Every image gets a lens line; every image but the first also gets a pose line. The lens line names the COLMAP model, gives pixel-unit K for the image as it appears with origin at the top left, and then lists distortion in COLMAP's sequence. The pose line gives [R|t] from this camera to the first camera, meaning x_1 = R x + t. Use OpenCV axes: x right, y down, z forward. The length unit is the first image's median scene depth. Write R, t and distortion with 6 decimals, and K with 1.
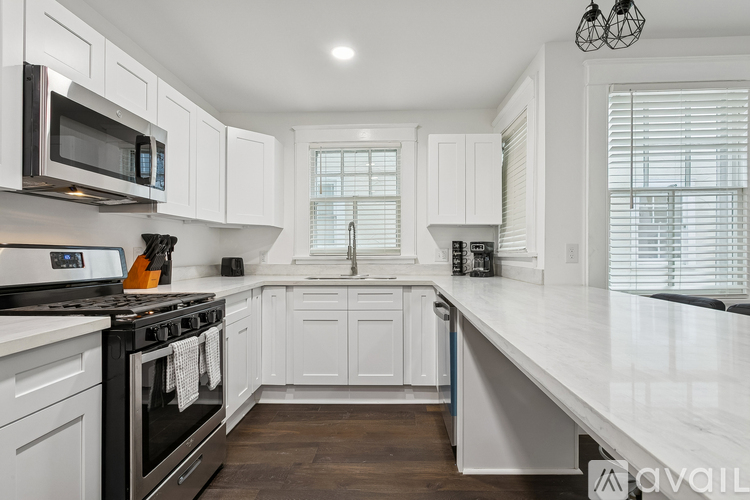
lens RADIAL K [[383.3, 0, 377.3], [0, 383.3, 251.4], [0, 0, 1]] dist [0.000088, -0.000151]
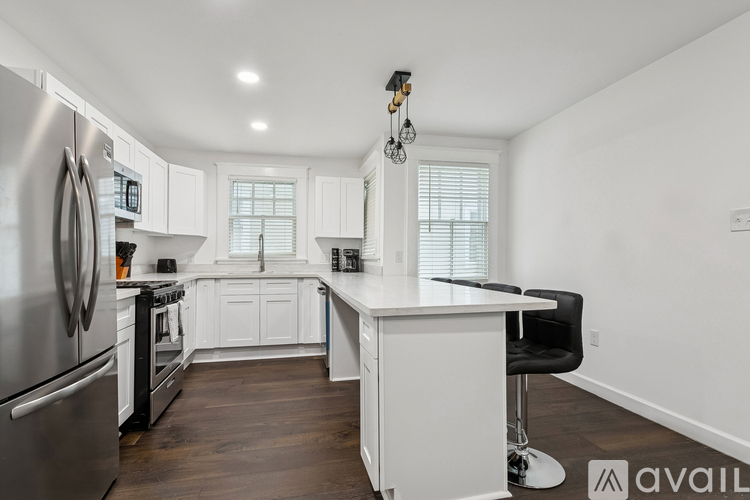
lens RADIAL K [[356.7, 0, 373.2], [0, 356.7, 259.5], [0, 0, 1]] dist [-0.000204, -0.000205]
pose [[0.961100, 0.003025, 0.276186, -0.035453], [-0.005852, 0.999939, 0.009411, 0.002398], [-0.276140, -0.010661, 0.961058, -0.424821]]
